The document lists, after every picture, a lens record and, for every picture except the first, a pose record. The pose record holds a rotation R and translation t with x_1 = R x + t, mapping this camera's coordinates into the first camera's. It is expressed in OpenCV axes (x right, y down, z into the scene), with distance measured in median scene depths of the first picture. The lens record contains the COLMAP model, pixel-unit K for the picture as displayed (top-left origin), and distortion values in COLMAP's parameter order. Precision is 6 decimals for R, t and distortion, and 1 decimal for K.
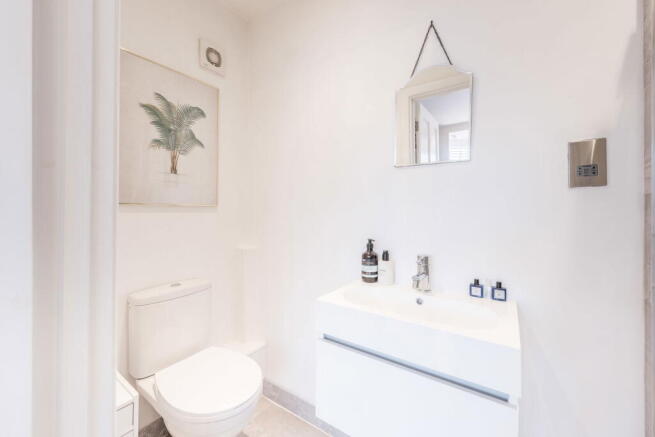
lens RADIAL K [[257.2, 0, 328.1], [0, 257.2, 213.7], [0, 0, 1]] dist [0.011548, -0.002849]
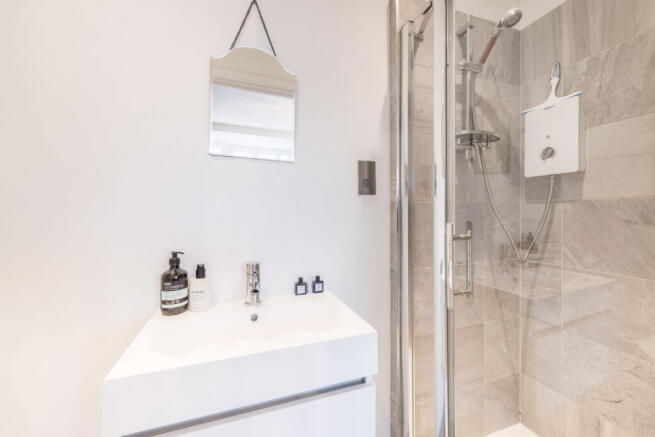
lens RADIAL K [[257.2, 0, 328.8], [0, 257.2, 214.0], [0, 0, 1]] dist [0.011548, -0.002849]
pose [[0.584920, -0.009063, 0.811040, -0.168660], [0.002932, 0.999955, 0.009060, -0.009599], [-0.811085, -0.002921, 0.584920, 0.262996]]
